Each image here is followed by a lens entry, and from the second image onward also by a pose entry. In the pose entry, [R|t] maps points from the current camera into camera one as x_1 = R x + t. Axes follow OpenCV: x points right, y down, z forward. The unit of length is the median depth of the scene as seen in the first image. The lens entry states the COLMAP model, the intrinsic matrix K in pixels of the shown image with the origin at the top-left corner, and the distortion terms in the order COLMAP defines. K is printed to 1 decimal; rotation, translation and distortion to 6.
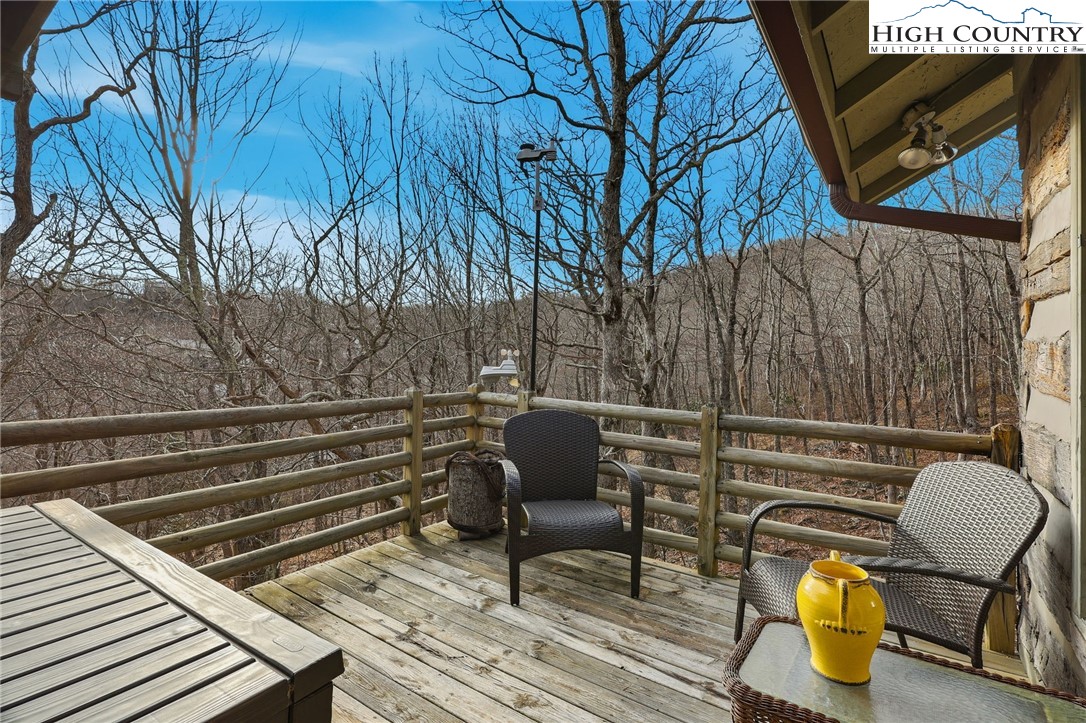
lens RADIAL K [[503.3, 0, 545.9], [0, 503.3, 362.9], [0, 0, 1]] dist [-0.002819, 0.000394]
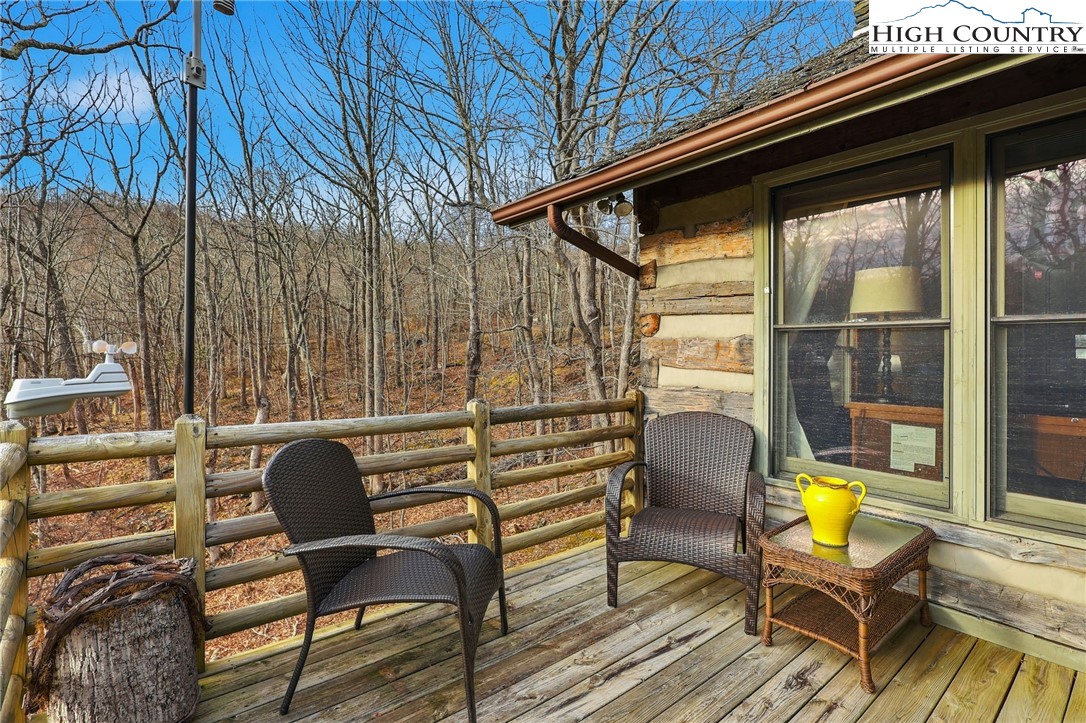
lens RADIAL K [[503.3, 0, 543.7], [0, 503.3, 351.3], [0, 0, 1]] dist [-0.002819, 0.000394]
pose [[0.299164, -0.018493, 0.954022, -0.501616], [0.017561, 0.999750, 0.013872, -0.019529], [-0.954040, 0.012604, 0.299414, 0.556284]]
